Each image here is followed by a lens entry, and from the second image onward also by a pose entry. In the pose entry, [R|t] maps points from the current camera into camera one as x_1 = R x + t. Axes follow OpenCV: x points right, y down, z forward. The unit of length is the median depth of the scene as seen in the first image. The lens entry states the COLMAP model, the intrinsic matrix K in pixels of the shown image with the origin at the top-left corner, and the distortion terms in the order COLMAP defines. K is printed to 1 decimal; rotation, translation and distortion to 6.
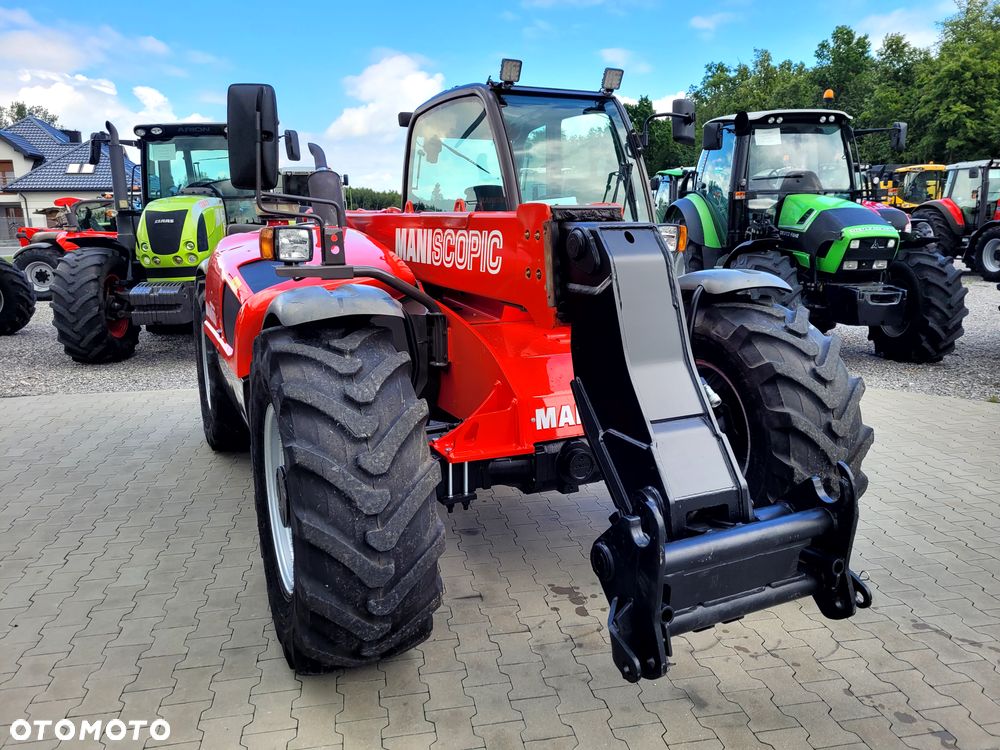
lens RADIAL K [[746.7, 0, 506.4], [0, 746.7, 373.7], [0, 0, 1]] dist [0.047817, -0.039094]
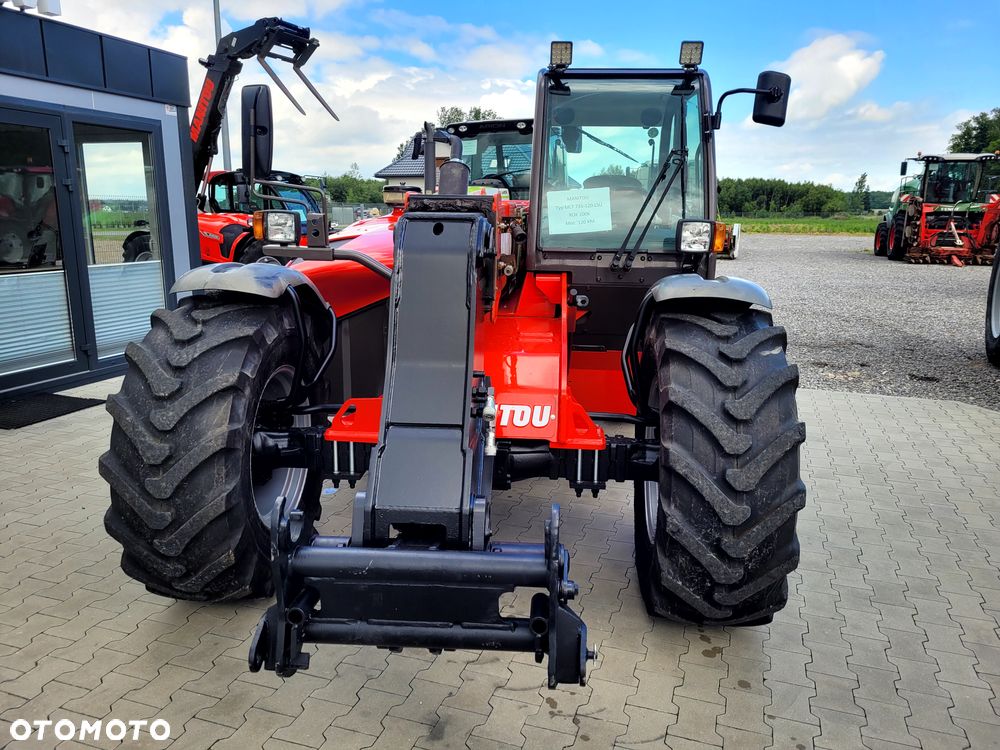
lens RADIAL K [[746.7, 0, 507.0], [0, 746.7, 376.8], [0, 0, 1]] dist [0.047817, -0.039094]
pose [[0.872615, 0.126153, -0.471835, 0.611035], [-0.119176, 0.991862, 0.044786, -0.043811], [0.473646, 0.017151, 0.880548, 0.187703]]
